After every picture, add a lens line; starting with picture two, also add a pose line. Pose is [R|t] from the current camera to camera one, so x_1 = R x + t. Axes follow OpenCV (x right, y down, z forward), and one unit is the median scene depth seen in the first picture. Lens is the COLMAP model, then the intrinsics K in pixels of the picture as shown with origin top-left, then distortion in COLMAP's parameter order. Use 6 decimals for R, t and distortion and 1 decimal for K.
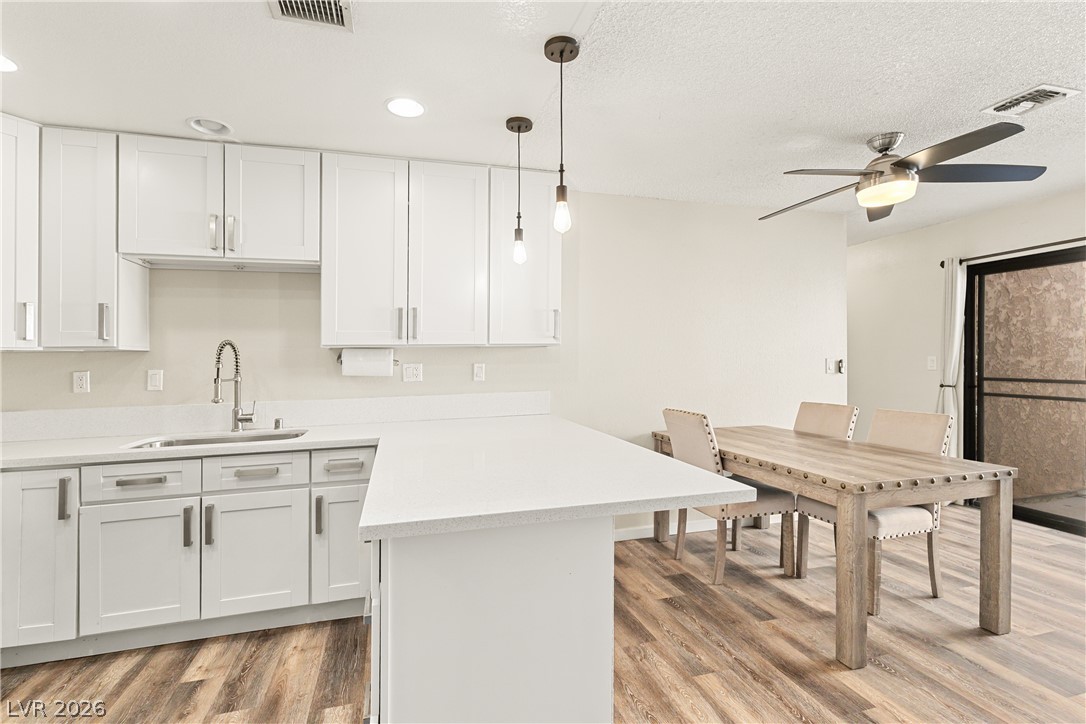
lens RADIAL K [[506.3, 0, 539.6], [0, 506.3, 366.2], [0, 0, 1]] dist [0.004438, 0.000258]
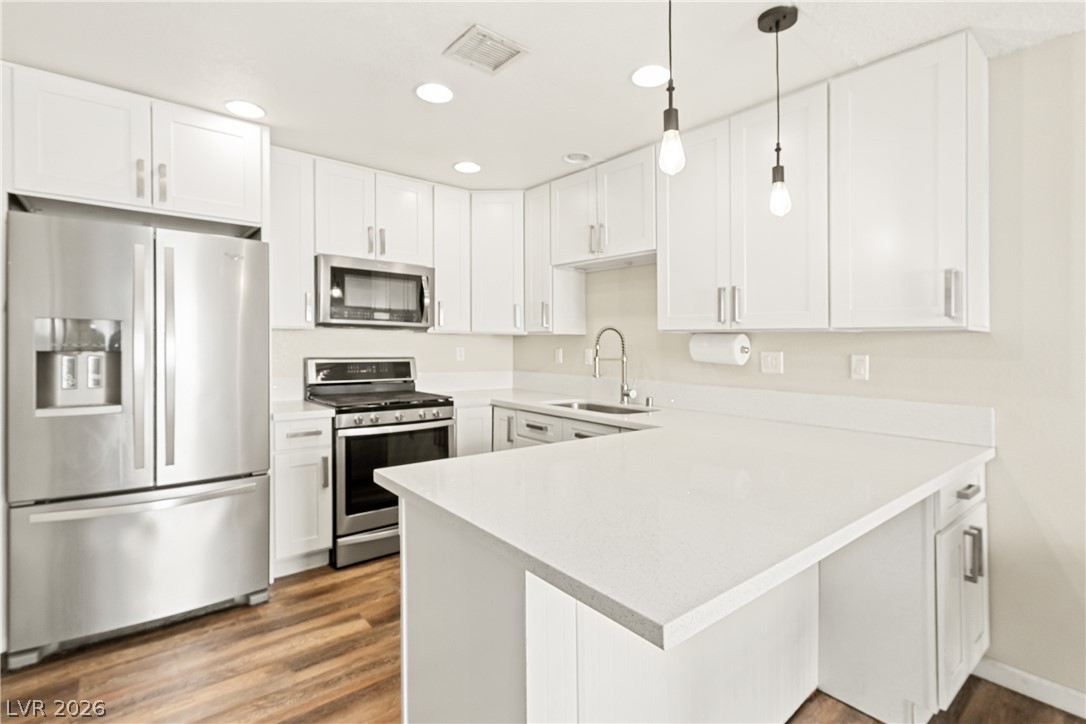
lens RADIAL K [[520.8, 0, 543.0], [0, 520.8, 350.4], [0, 0, 1]] dist [-0.023257, 0.014016]
pose [[0.381953, 0.032194, -0.923621, 0.442531], [-0.033646, 0.999215, 0.020914, -0.013820], [0.923569, 0.023088, 0.382737, 0.365562]]
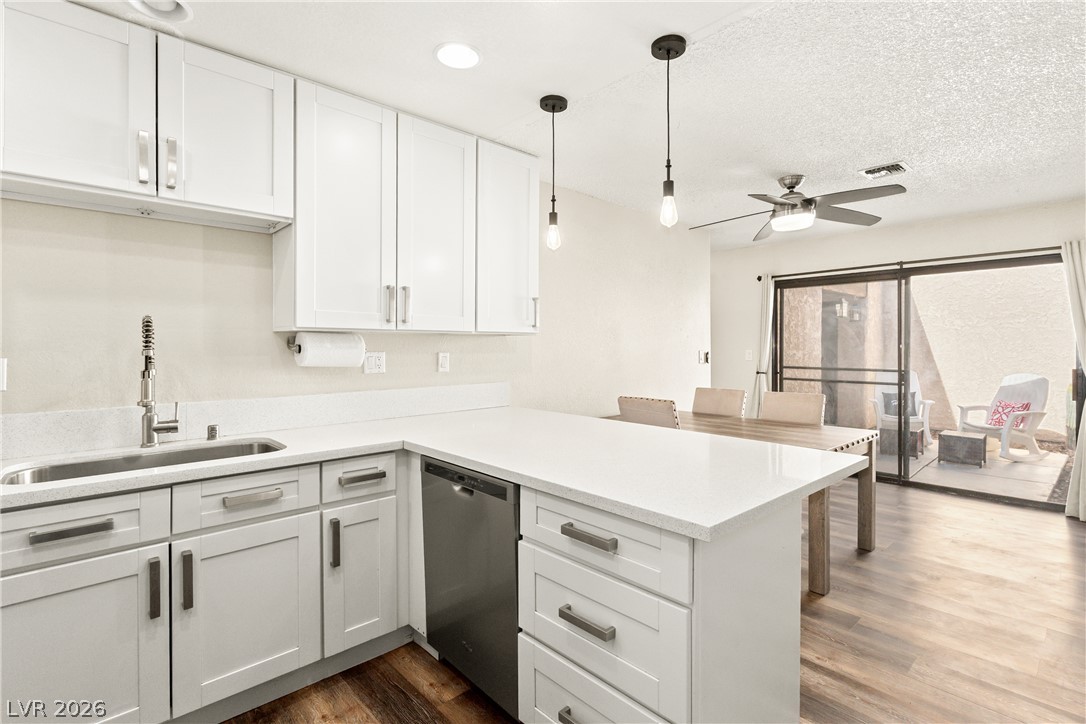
lens RADIAL K [[515.1, 0, 545.5], [0, 515.1, 359.3], [0, 0, 1]] dist [0.005088, 0.000631]
pose [[0.892925, 0.002738, 0.450197, -0.432384], [-0.005681, 0.999970, 0.005187, 0.001425], [-0.450170, -0.007189, 0.892914, 0.117596]]
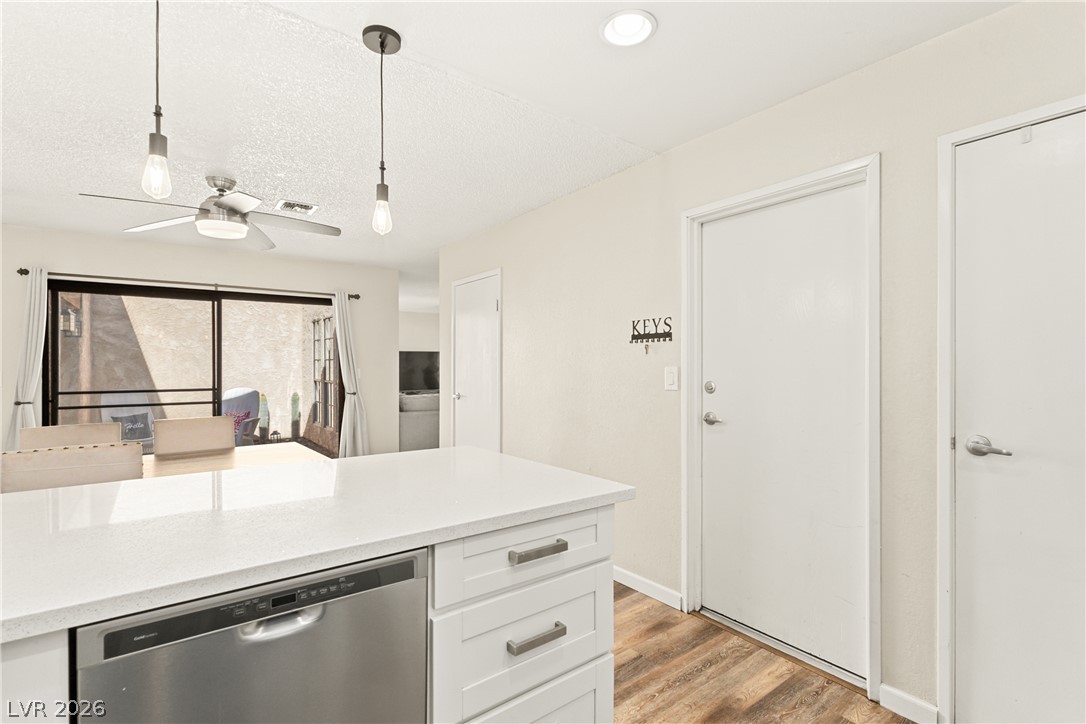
lens RADIAL K [[506.3, 0, 539.6], [0, 506.3, 366.2], [0, 0, 1]] dist [0.004438, 0.000258]
pose [[-0.349803, 0.012996, 0.936733, -0.624156], [0.023590, 0.999709, -0.005061, -0.001284], [-0.936526, 0.020328, -0.350008, 0.685119]]
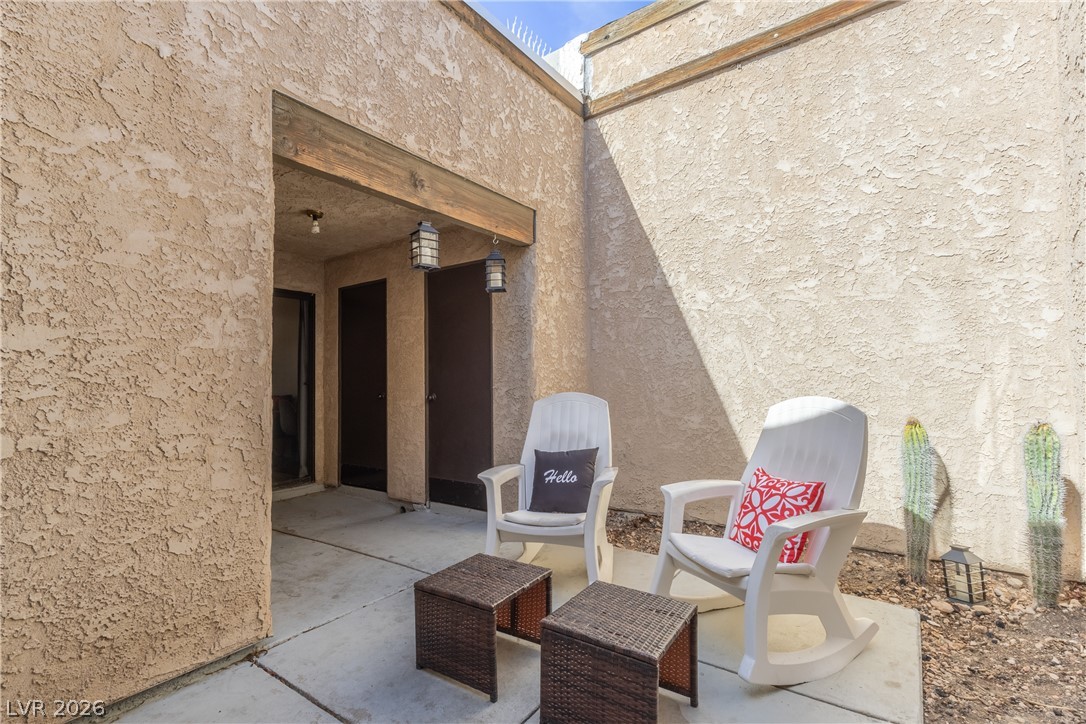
lens RADIAL K [[494.0, 0, 543.0], [0, 494.0, 362.0], [0, 0, 1]] dist [0.002274, 0.000283]
pose [[0.784153, 0.027812, 0.619944, 1.736075], [0.011407, 0.998180, -0.059209, 0.051099], [-0.620463, 0.053501, 0.782409, 0.874866]]
